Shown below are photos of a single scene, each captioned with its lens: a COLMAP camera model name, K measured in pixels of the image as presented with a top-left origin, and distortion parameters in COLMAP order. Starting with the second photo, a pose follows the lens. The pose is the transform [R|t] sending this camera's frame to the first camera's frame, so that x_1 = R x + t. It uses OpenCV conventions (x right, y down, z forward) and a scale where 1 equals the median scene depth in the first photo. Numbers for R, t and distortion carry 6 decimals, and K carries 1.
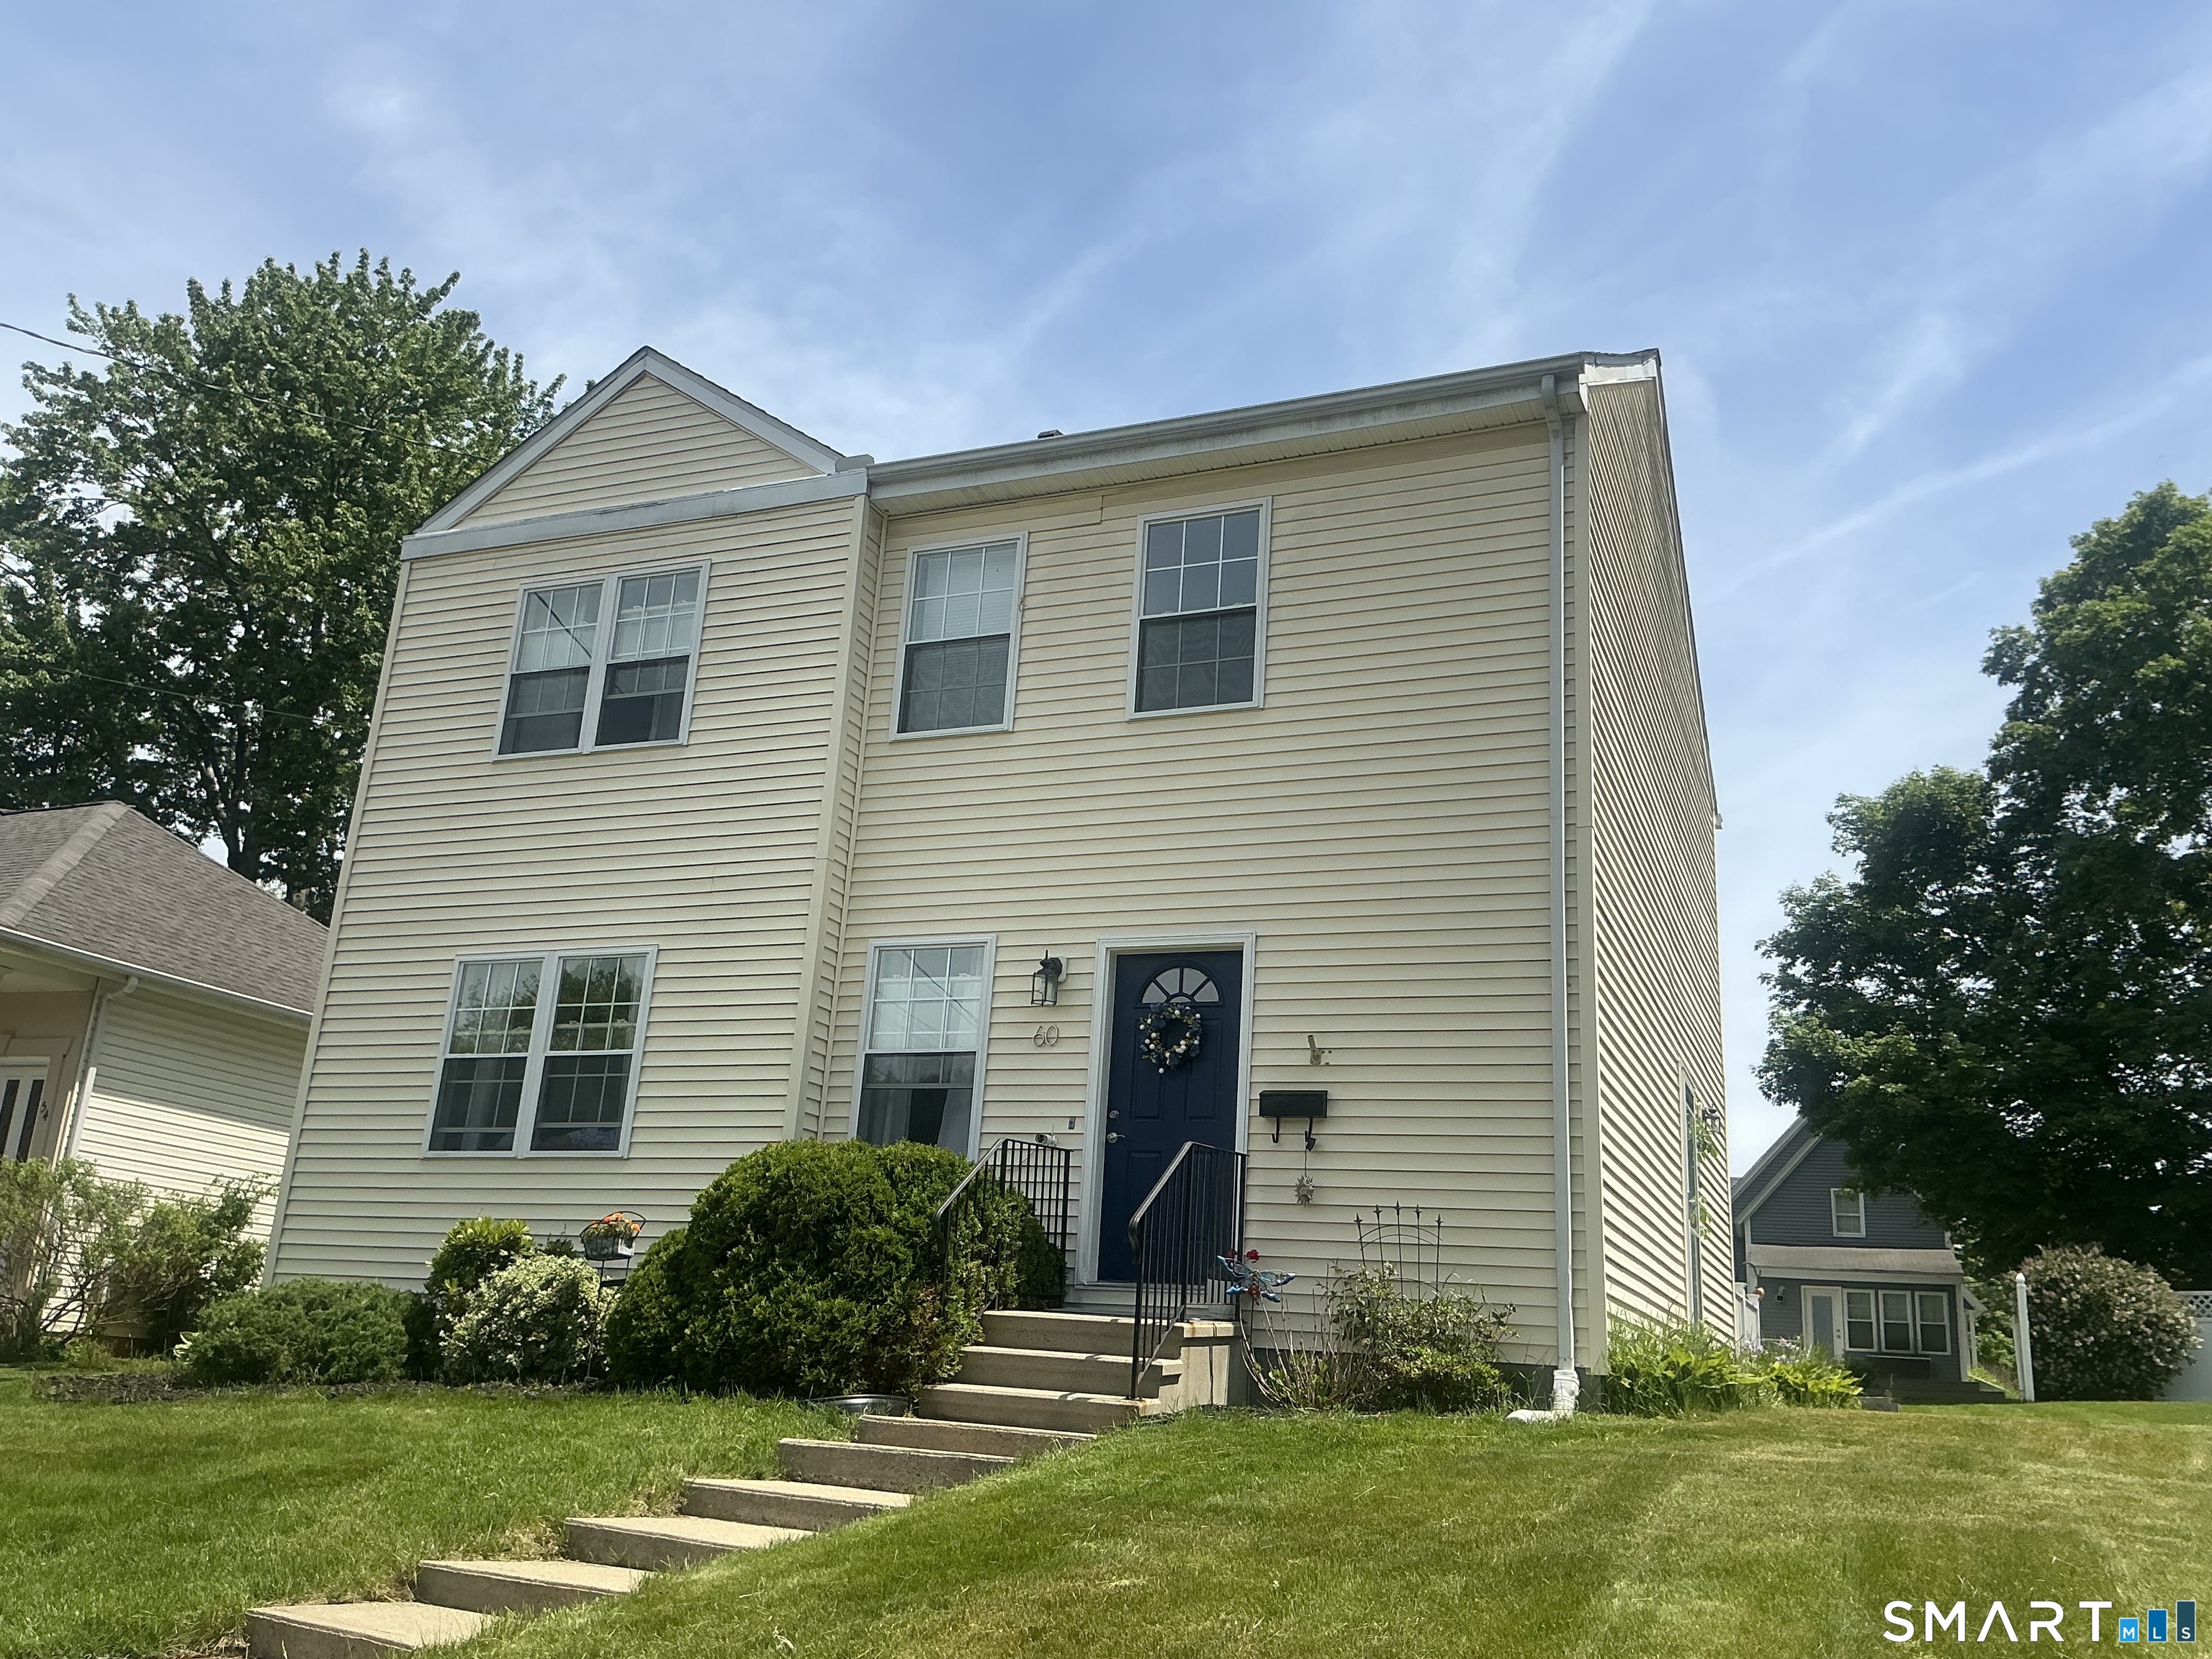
lens RADIAL K [[1829.3, 0, 1106.0], [0, 1829.3, 829.5], [0, 0, 1]] dist [0.167535, -0.336024]
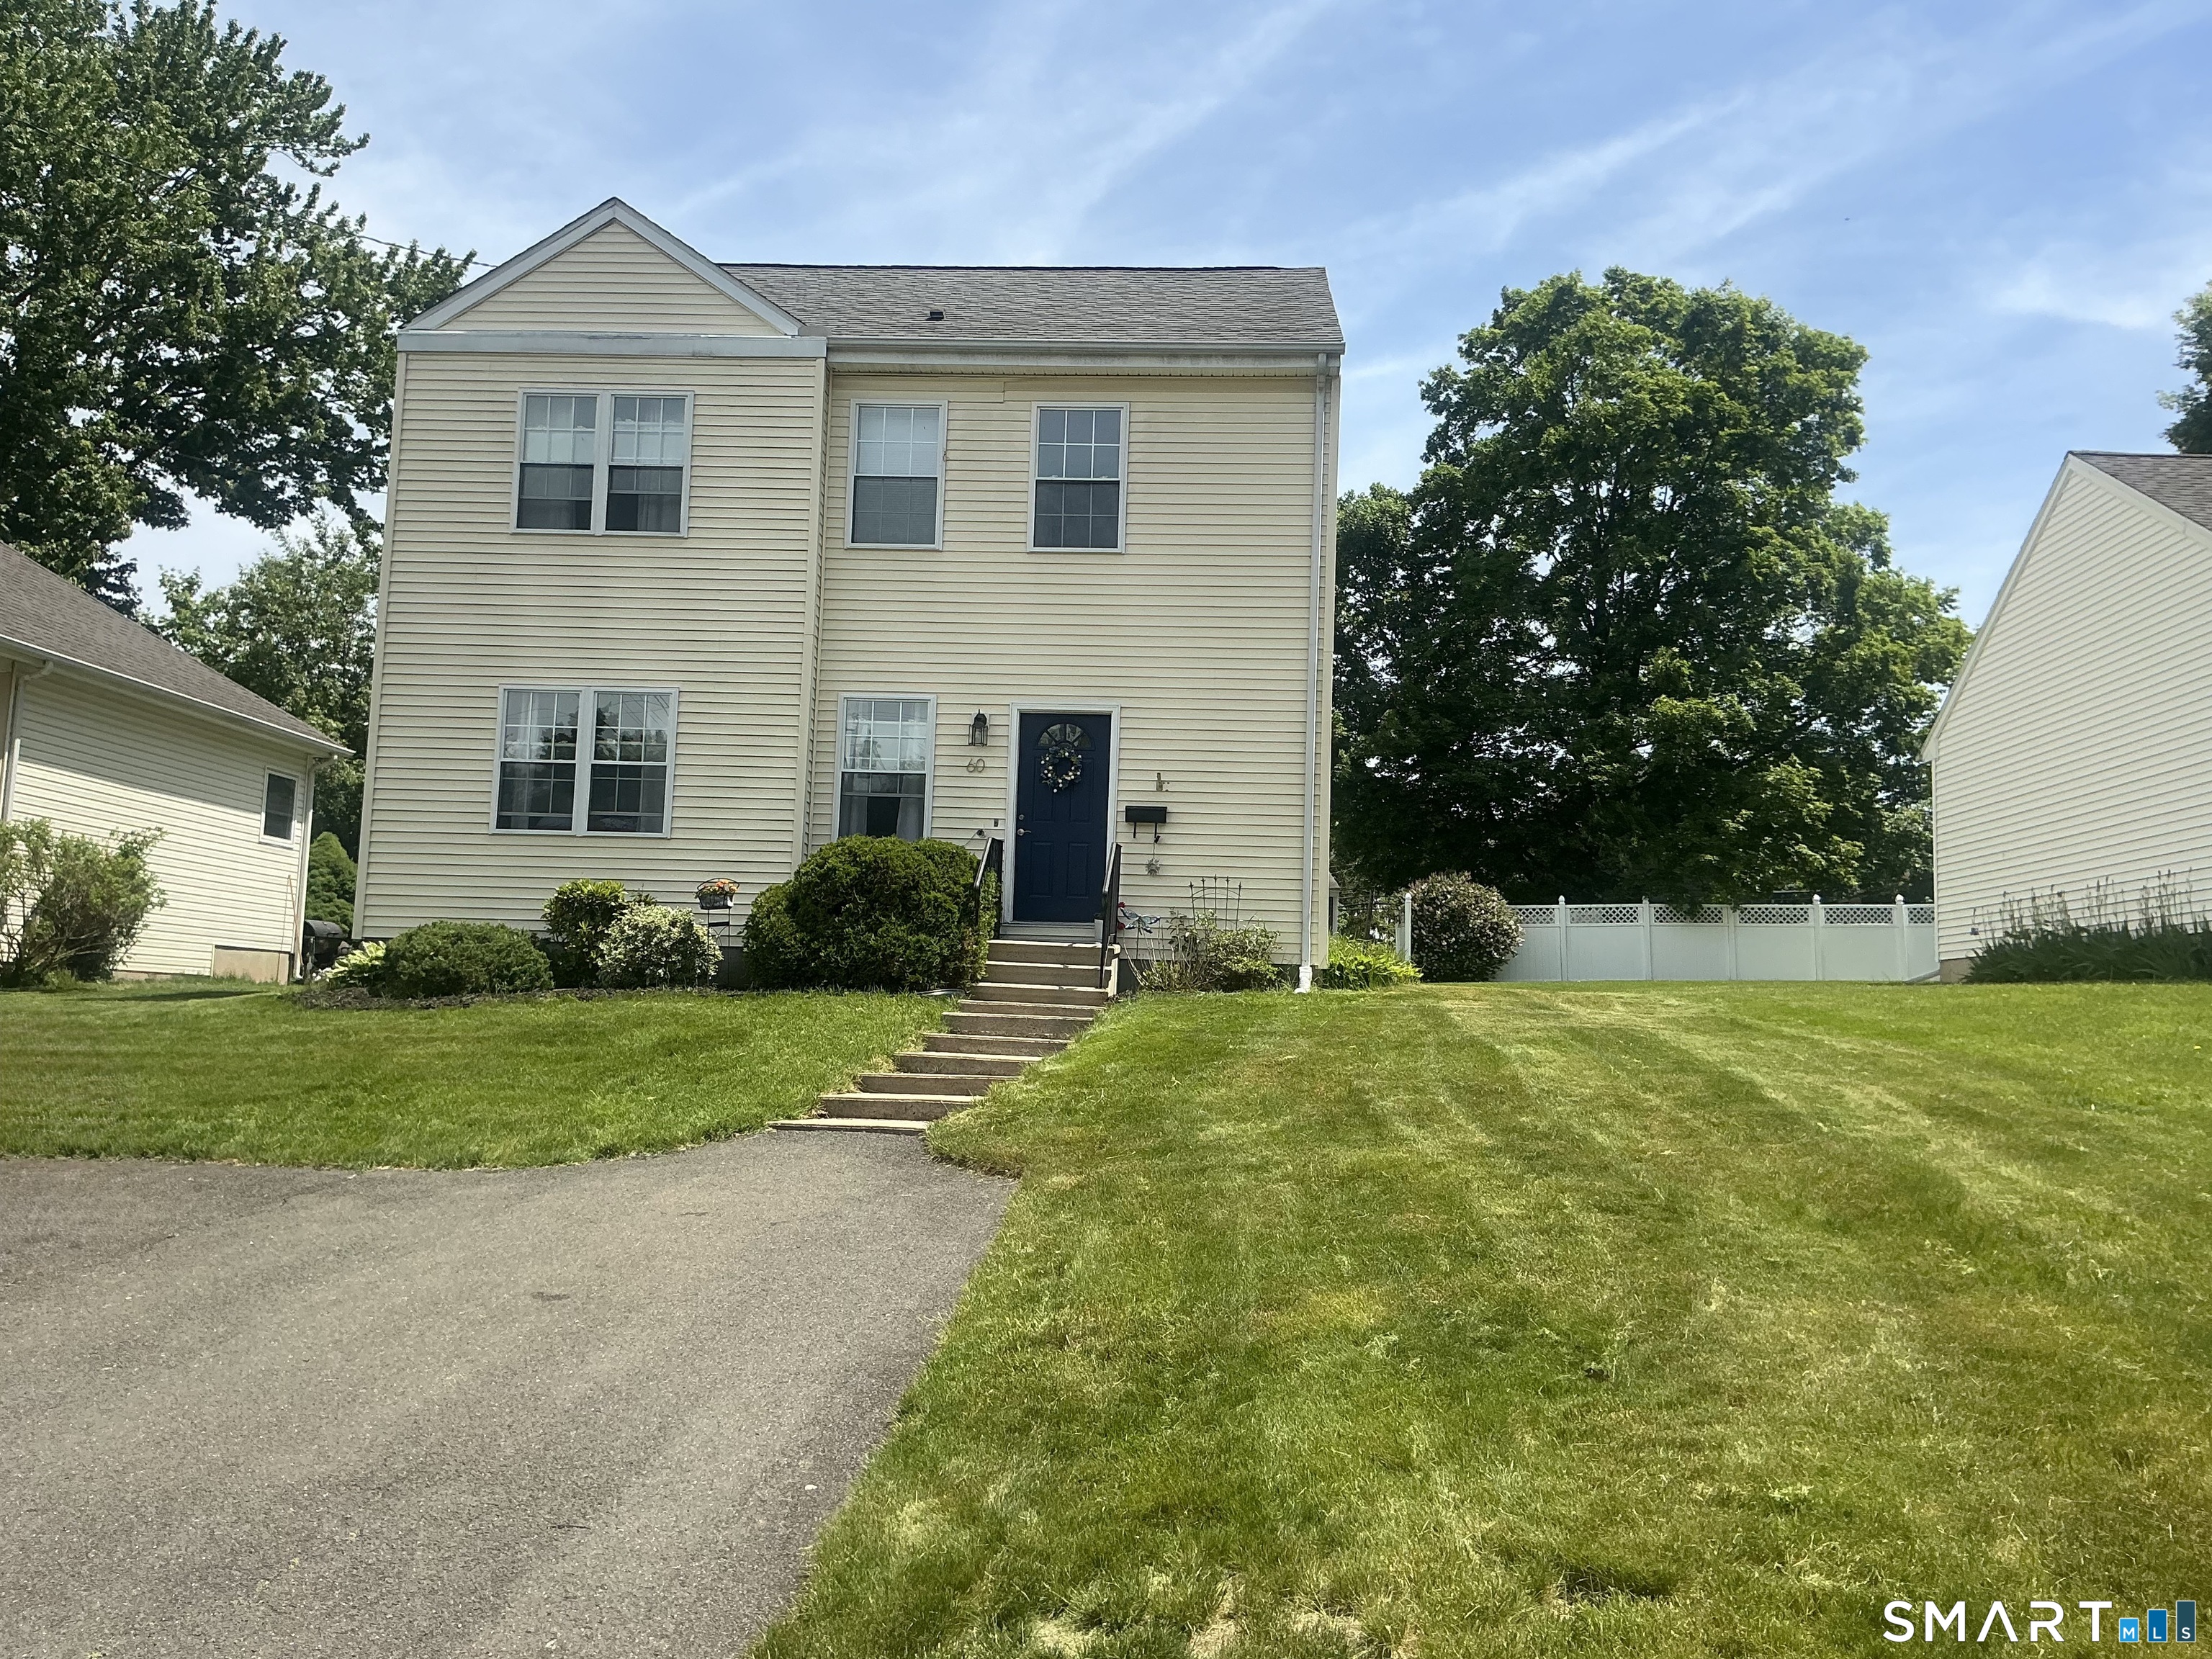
lens RADIAL K [[1829.3, 0, 1106.0], [0, 1829.3, 829.5], [0, 0, 1]] dist [0.167535, -0.336024]
pose [[0.944335, 0.006329, 0.328923, -0.413555], [-0.073598, 0.978539, 0.192470, -0.130019], [-0.320646, -0.205964, 0.924535, -0.429342]]
